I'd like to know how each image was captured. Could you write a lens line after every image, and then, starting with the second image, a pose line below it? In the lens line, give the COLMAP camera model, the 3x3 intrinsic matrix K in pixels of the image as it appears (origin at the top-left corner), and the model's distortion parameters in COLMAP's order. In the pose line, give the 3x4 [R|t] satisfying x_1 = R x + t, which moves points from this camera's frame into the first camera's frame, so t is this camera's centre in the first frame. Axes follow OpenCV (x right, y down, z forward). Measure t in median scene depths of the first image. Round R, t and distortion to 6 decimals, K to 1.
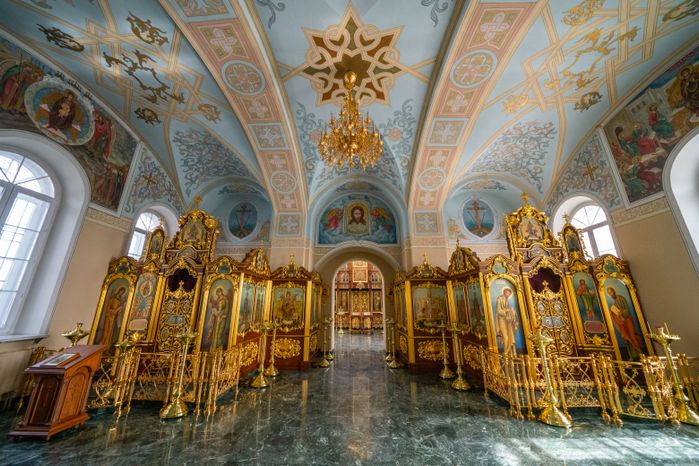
lens RADIAL K [[253.1, 0, 351.4], [0, 253.1, 229.8], [0, 0, 1]] dist [-0.023839, 0.002690]
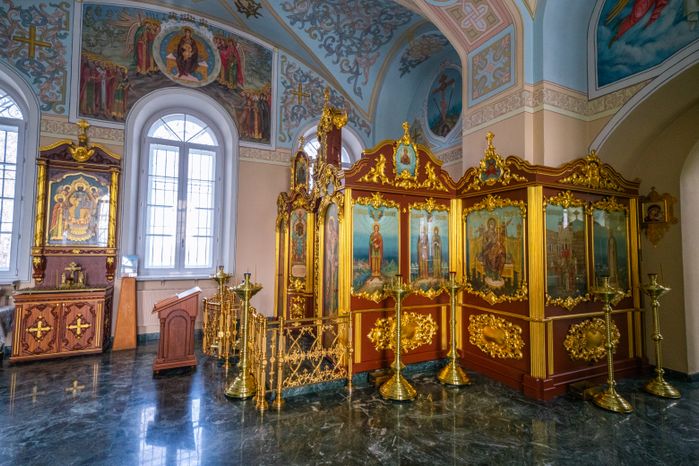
lens RADIAL K [[332.9, 0, 347.1], [0, 332.9, 234.6], [0, 0, 1]] dist [0.012740, 0.000364]
pose [[0.453598, -0.035033, -0.890517, 0.175802], [0.249961, 0.964120, 0.089393, 0.170798], [0.855434, -0.263144, 0.446080, 0.552397]]
